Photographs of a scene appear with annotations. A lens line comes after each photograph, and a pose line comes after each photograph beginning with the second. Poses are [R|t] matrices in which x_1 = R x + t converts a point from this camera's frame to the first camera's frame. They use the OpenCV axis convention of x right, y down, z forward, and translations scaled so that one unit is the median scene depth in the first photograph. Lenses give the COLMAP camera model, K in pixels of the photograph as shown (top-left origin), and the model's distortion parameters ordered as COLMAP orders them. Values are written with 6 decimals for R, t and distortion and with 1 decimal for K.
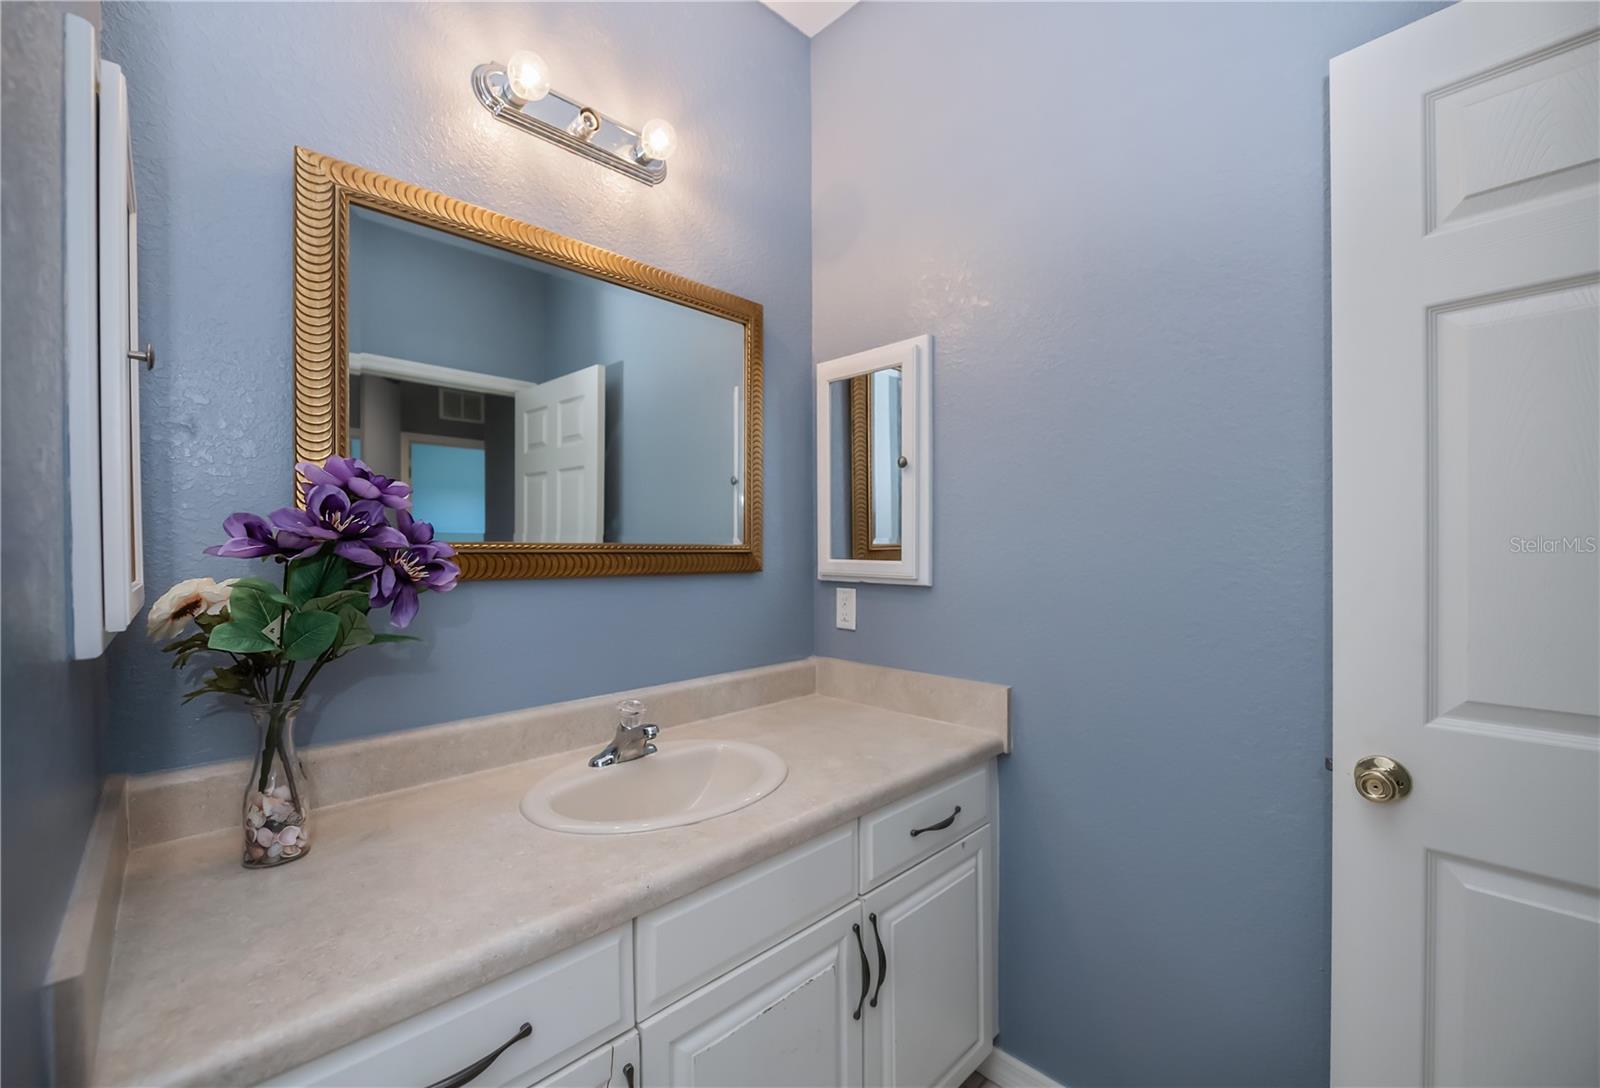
lens RADIAL K [[645.5, 0, 791.7], [0, 645.5, 556.0], [0, 0, 1]] dist [-0.004141, -0.000221]
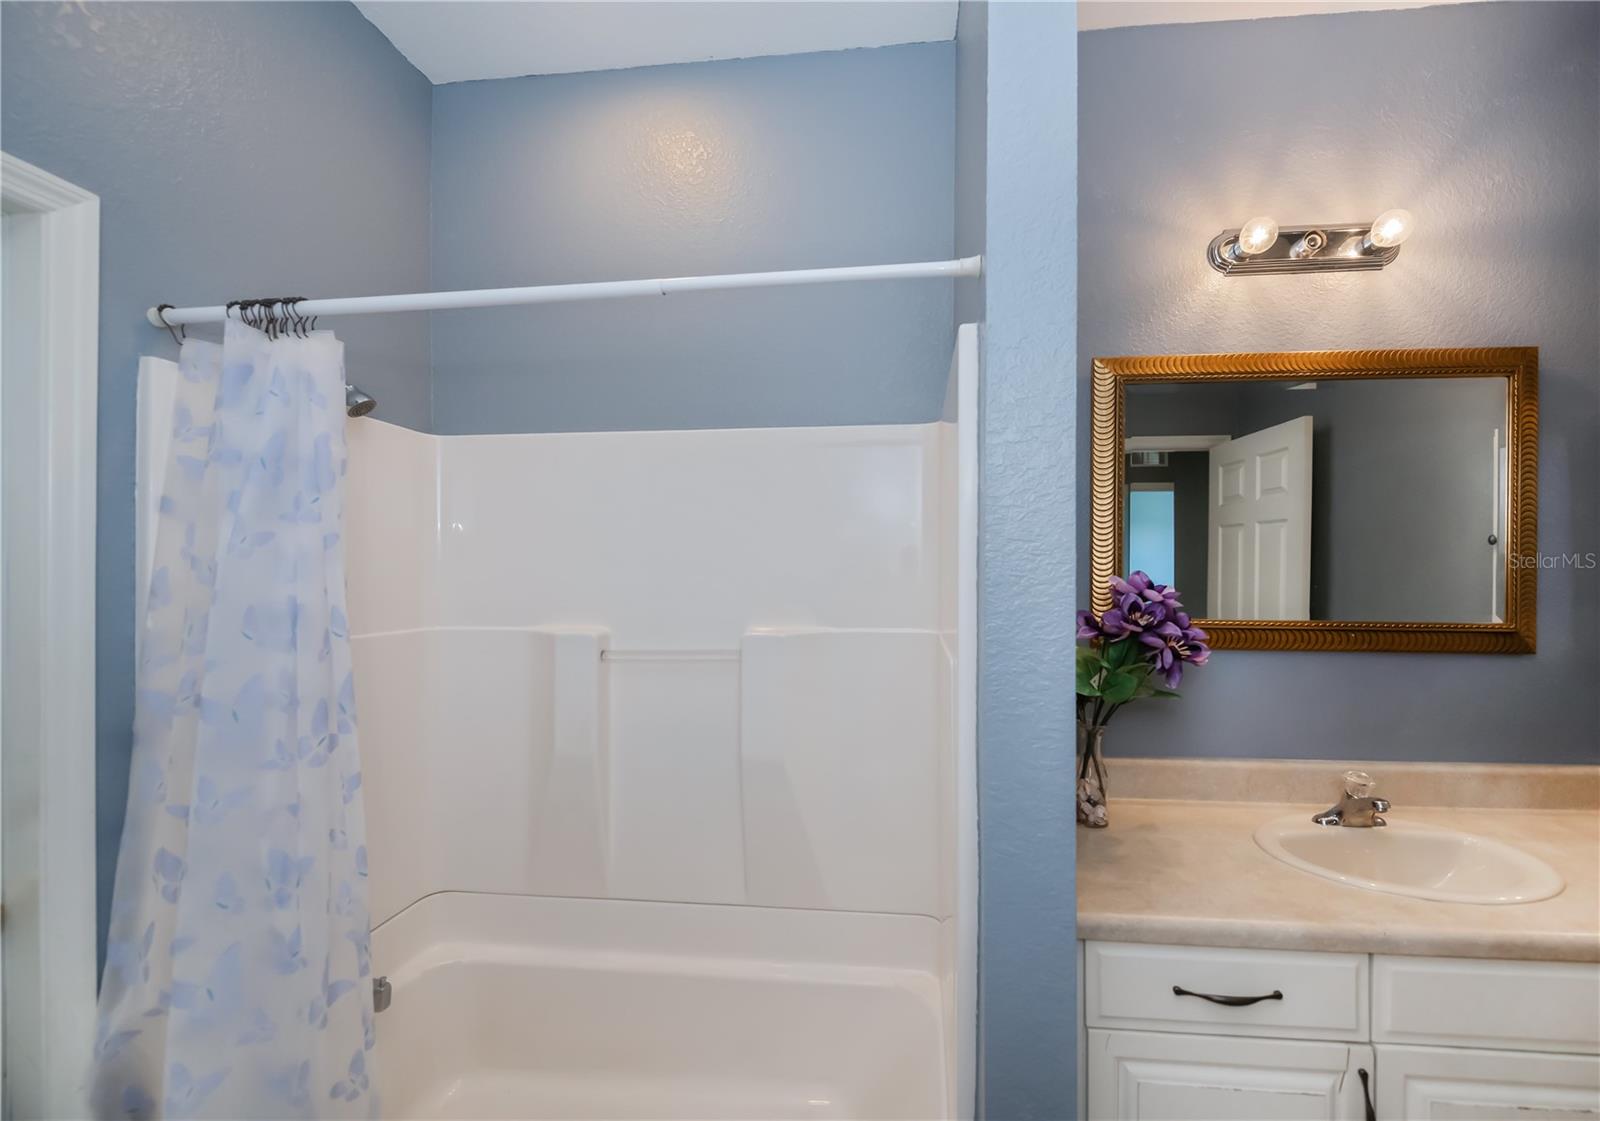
lens RADIAL K [[712.9, 0, 808.2], [0, 712.9, 557.3], [0, 0, 1]] dist [-0.004674, -0.000967]
pose [[0.649224, 0.004296, -0.760585, 0.061964], [-0.010270, 0.999942, -0.003119, -0.131158], [0.760528, 0.009836, 0.649230, -0.510882]]
